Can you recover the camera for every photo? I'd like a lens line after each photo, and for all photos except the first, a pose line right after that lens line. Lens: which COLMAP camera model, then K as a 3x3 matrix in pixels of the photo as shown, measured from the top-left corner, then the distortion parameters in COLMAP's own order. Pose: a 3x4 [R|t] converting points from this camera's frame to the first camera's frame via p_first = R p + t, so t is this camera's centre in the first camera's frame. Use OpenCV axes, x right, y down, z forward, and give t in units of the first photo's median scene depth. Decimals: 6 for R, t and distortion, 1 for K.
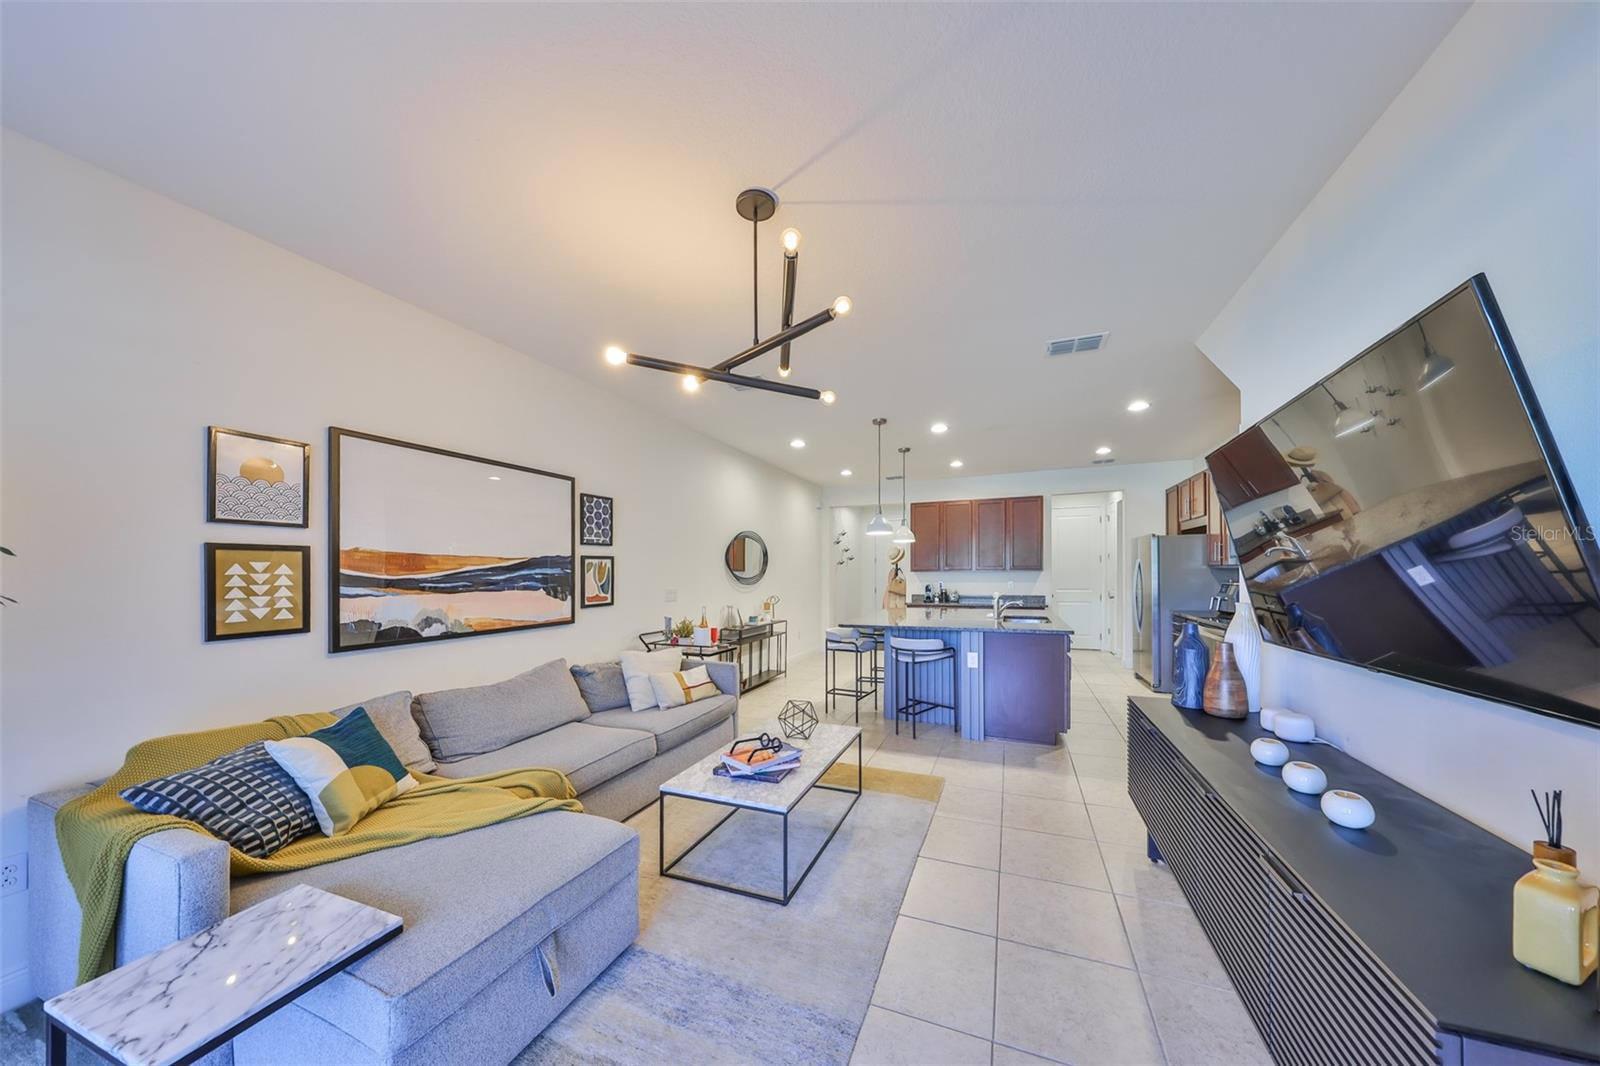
lens RADIAL K [[496.2, 0, 787.0], [0, 496.2, 577.3], [0, 0, 1]] dist [-0.001090, 0.000930]
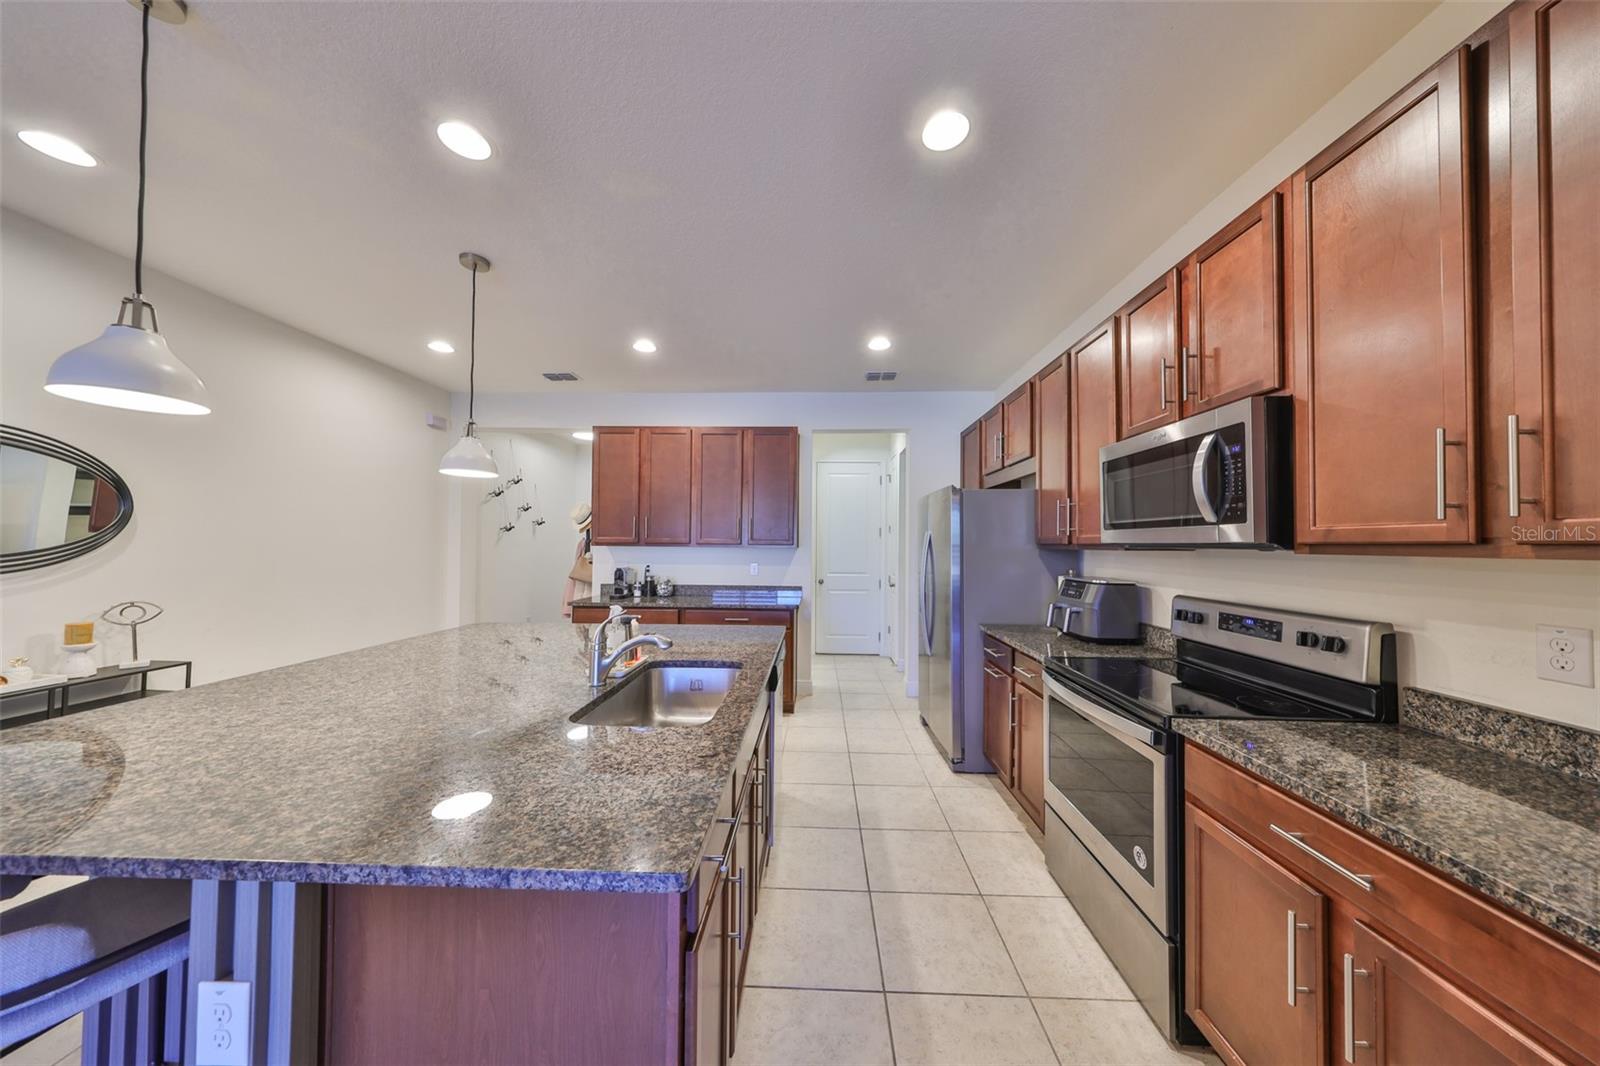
lens RADIAL K [[496.2, 0, 790.1], [0, 496.2, 536.7], [0, 0, 1]] dist [-0.001090, 0.000930]
pose [[0.933833, 0.024826, 0.356847, 0.527773], [-0.015587, 0.999465, -0.028744, -0.016927], [-0.357370, 0.021279, 0.933720, 0.781596]]
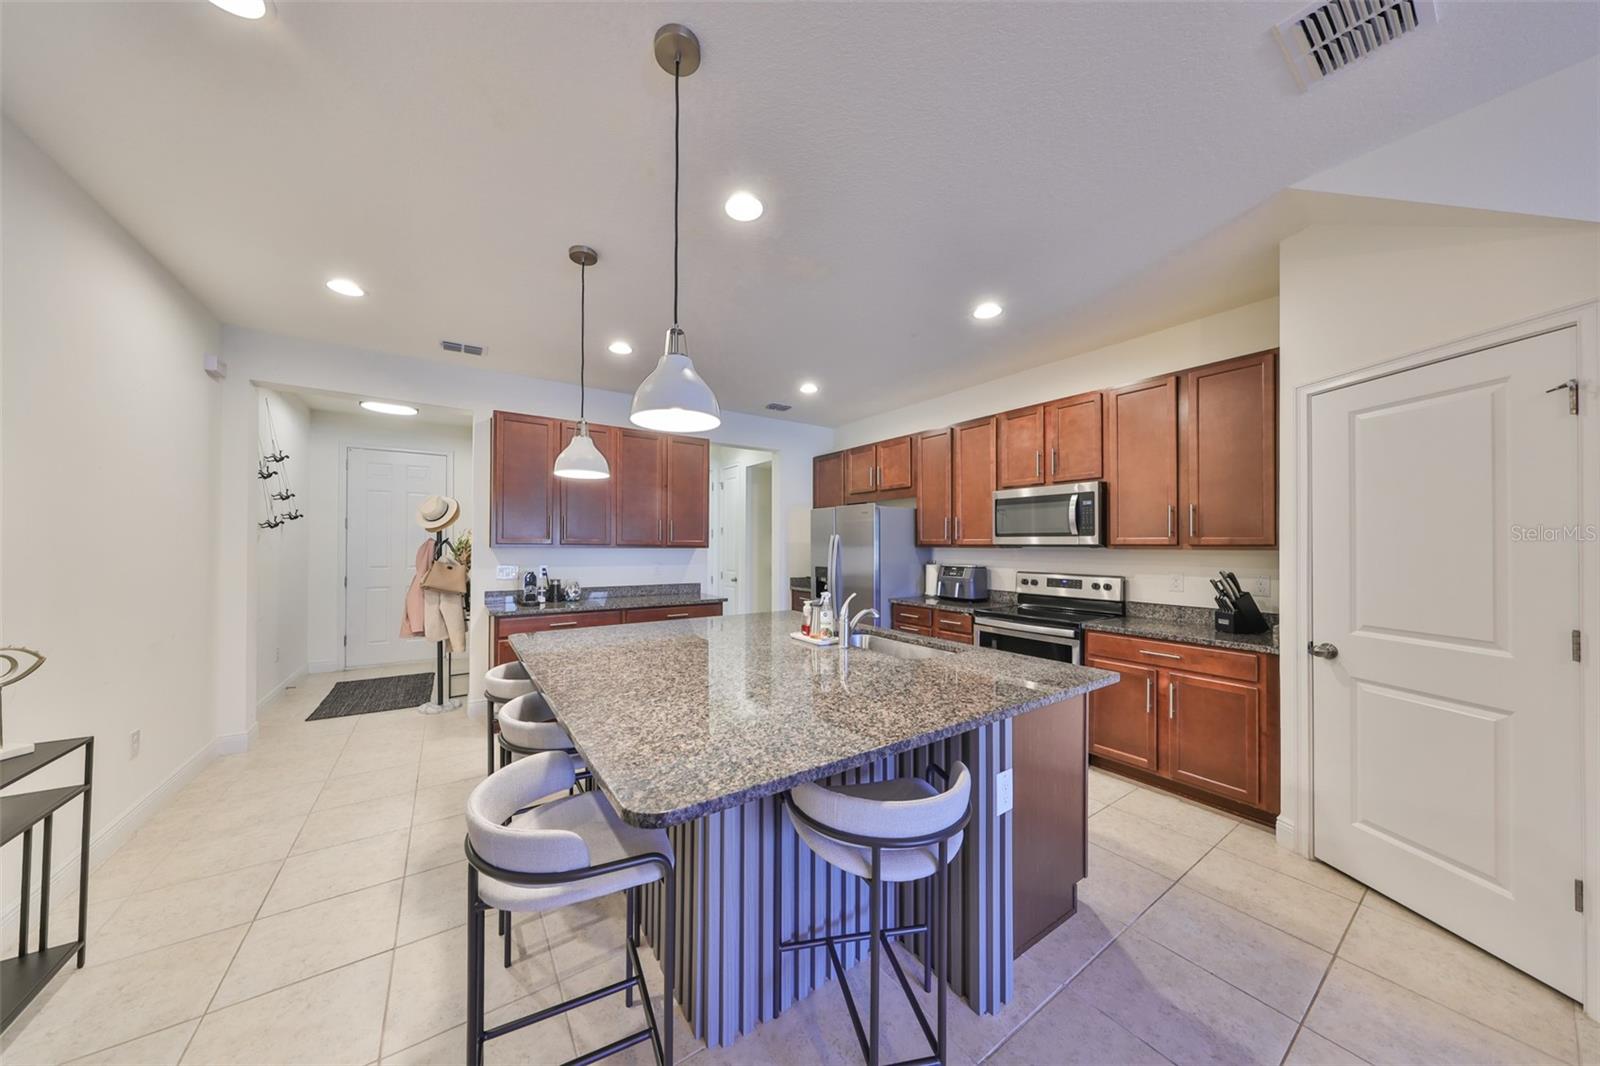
lens RADIAL K [[496.2, 0, 767.0], [0, 496.2, 541.7], [0, 0, 1]] dist [-0.001090, 0.000930]
pose [[0.544550, 0.020026, 0.838489, -0.036318], [-0.001831, 0.999741, -0.022687, -0.012512], [-0.838726, 0.010819, 0.544446, 1.014735]]
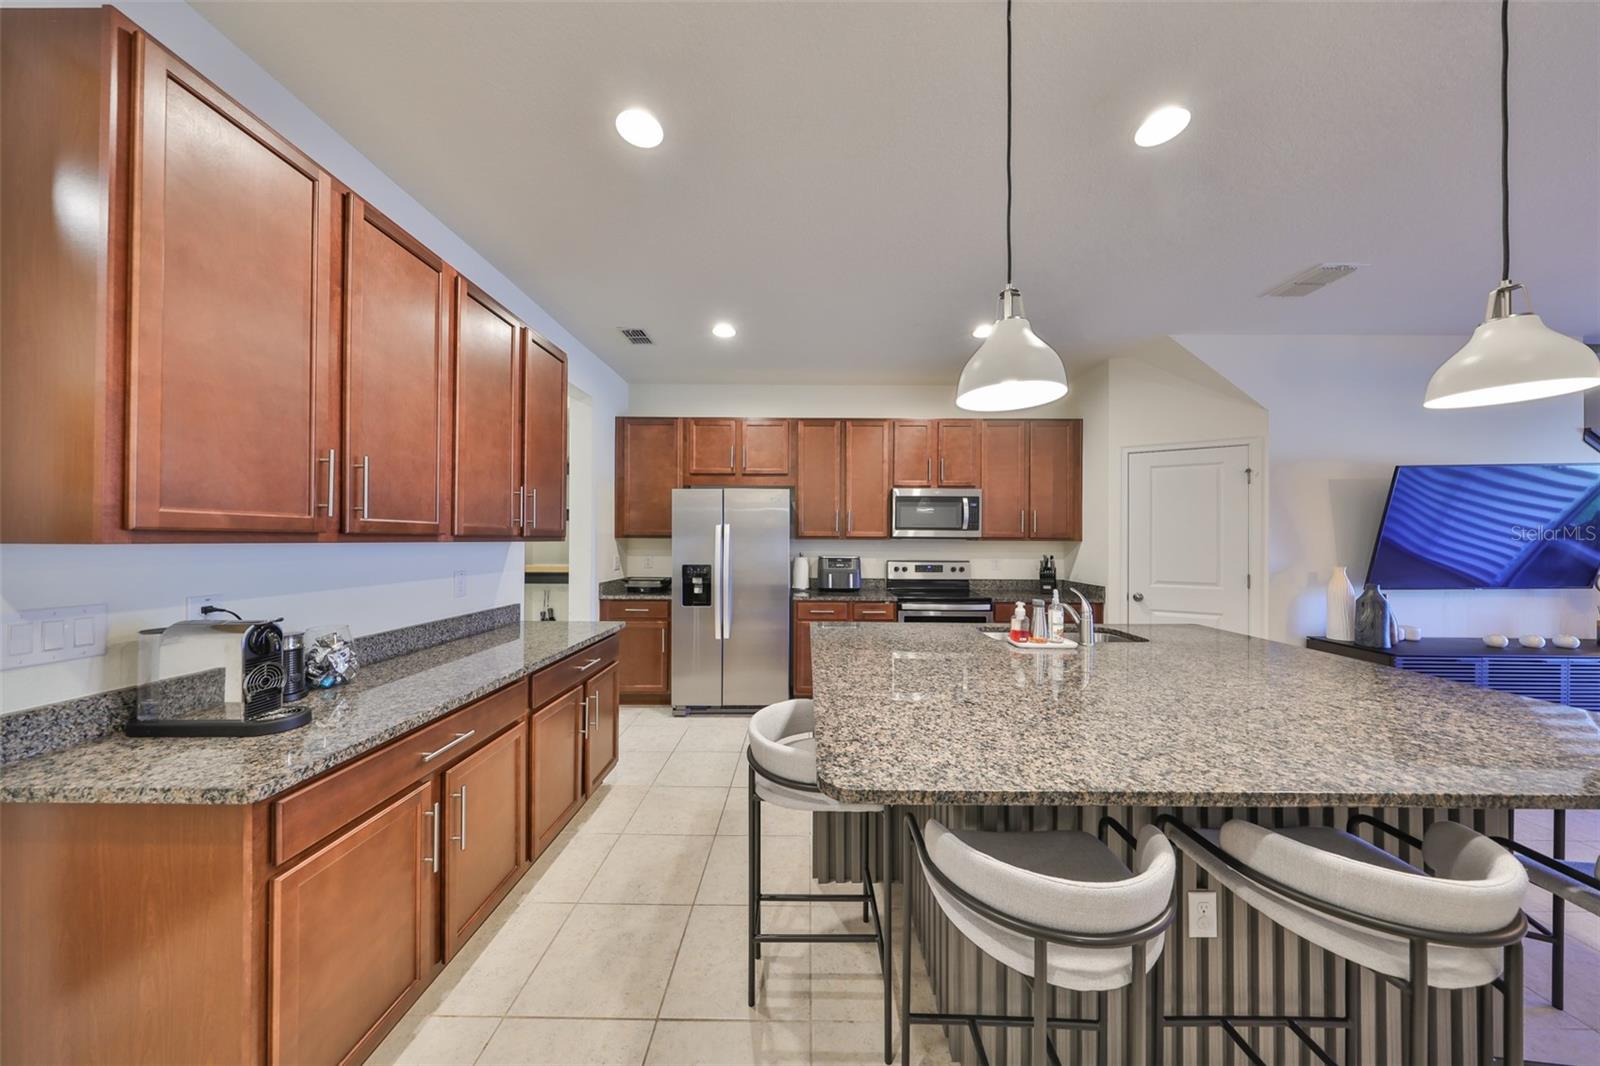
lens RADIAL K [[496.2, 0, 807.8], [0, 496.2, 537.0], [0, 0, 1]] dist [-0.001090, 0.000930]
pose [[-0.399775, 0.010896, 0.916548, 0.122282], [0.007686, 0.999934, -0.008534, -0.021850], [-0.916581, 0.003633, -0.399833, 1.795819]]
